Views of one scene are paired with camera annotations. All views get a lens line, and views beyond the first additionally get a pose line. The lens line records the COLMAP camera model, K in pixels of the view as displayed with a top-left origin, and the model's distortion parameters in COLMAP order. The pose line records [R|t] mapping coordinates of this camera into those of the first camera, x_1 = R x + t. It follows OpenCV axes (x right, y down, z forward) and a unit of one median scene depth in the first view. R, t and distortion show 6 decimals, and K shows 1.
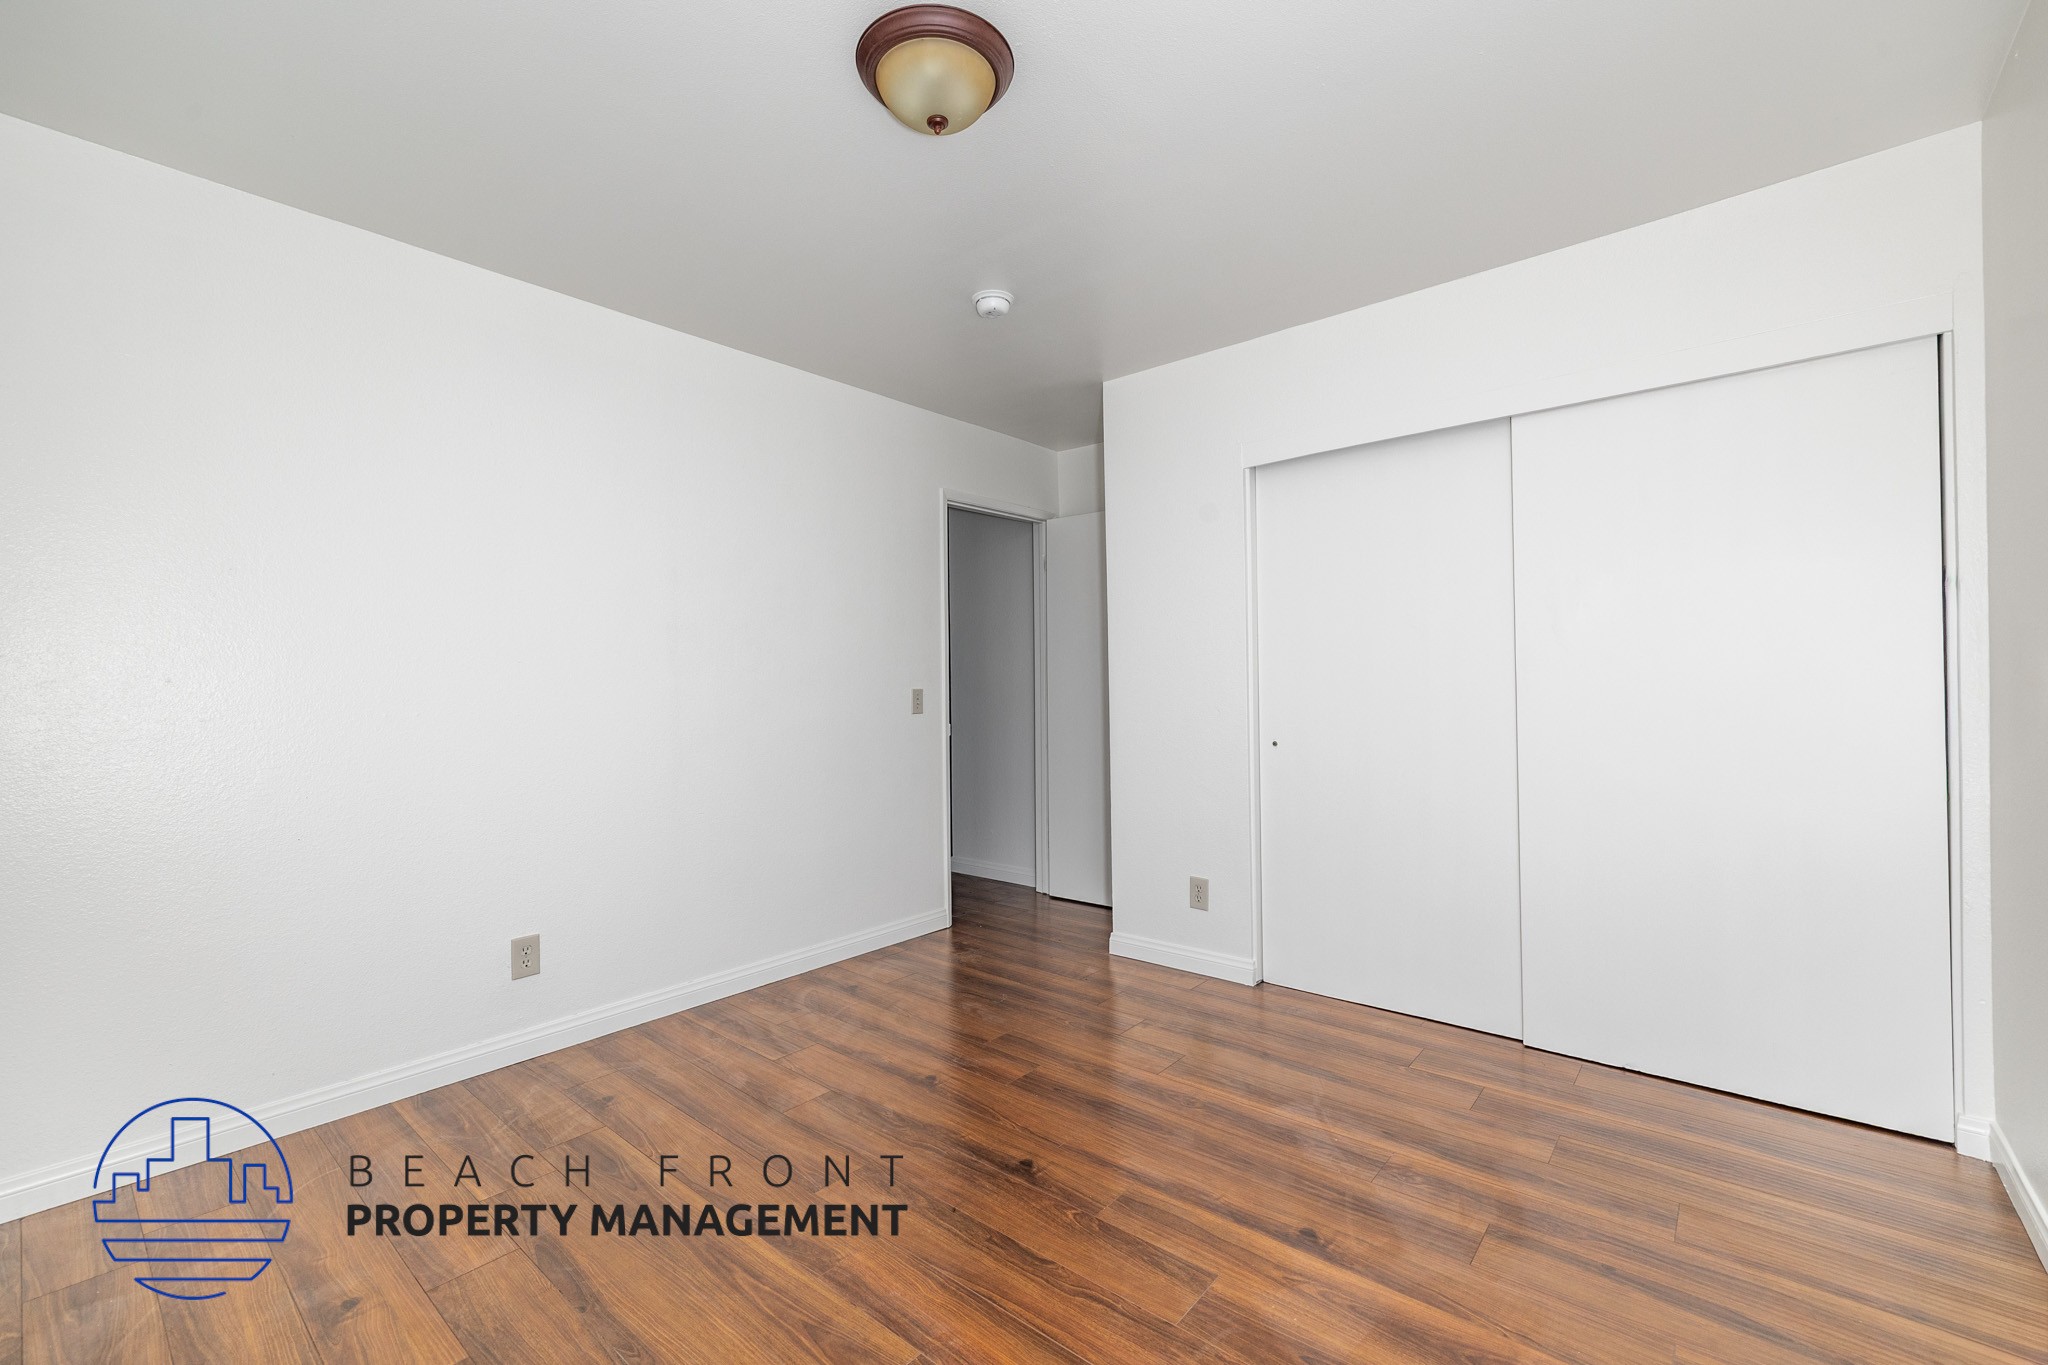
lens RADIAL K [[859.3, 0, 1020.5], [0, 859.3, 684.2], [0, 0, 1]] dist [0.001172, -0.000005]
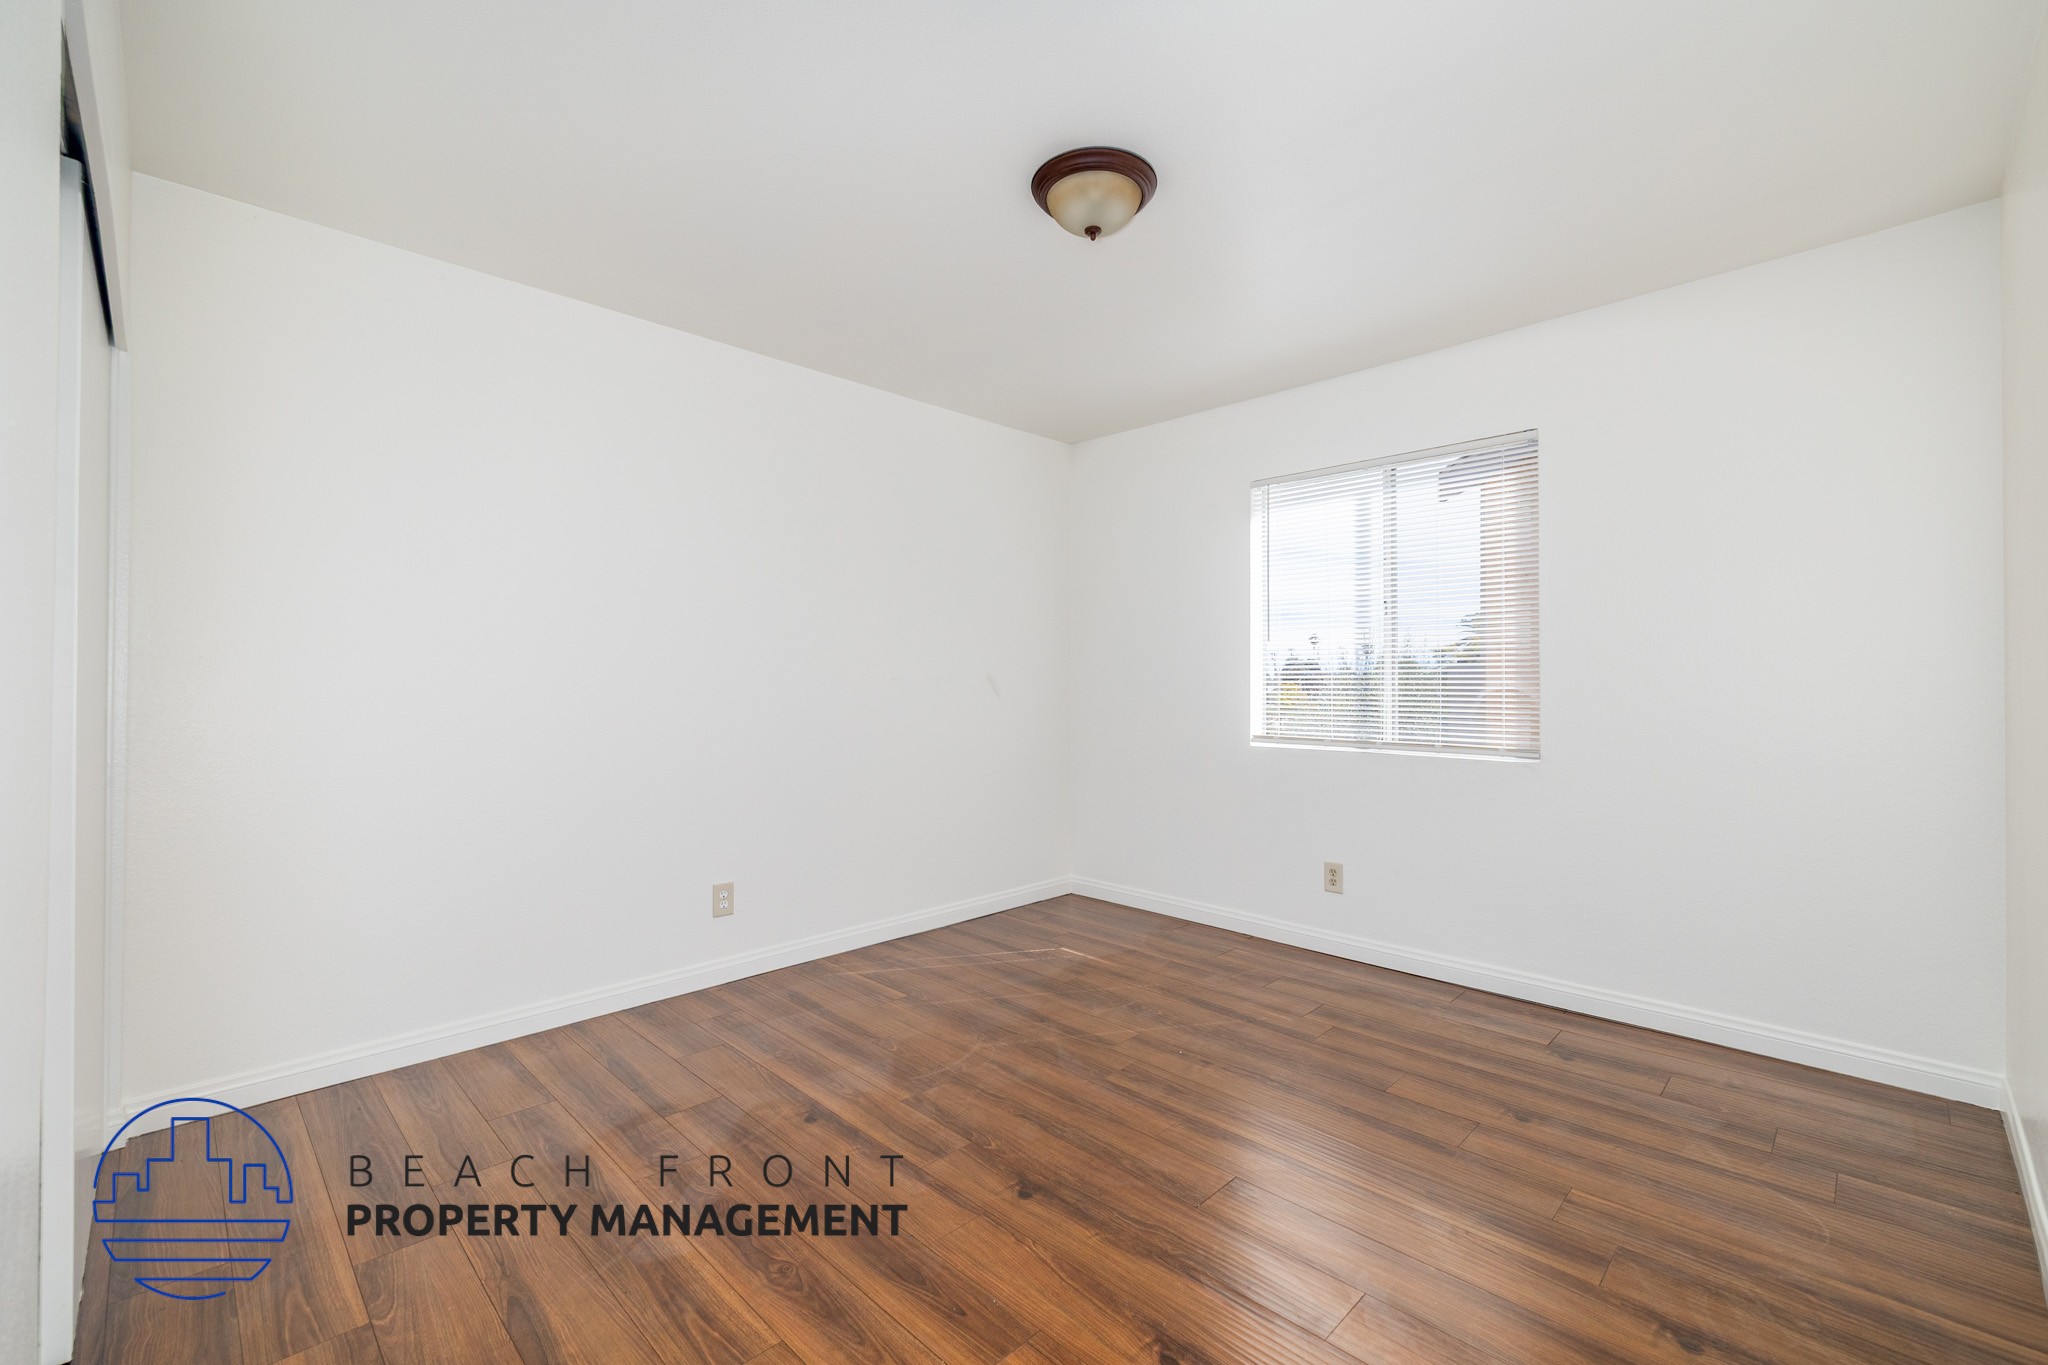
lens RADIAL K [[859.3, 0, 1020.5], [0, 859.3, 684.2], [0, 0, 1]] dist [0.001172, -0.000005]
pose [[-0.996755, 0.014171, 0.079243, -0.081722], [0.014009, 0.999899, -0.002590, 0.008146], [-0.079272, -0.001471, -0.996852, 2.251535]]
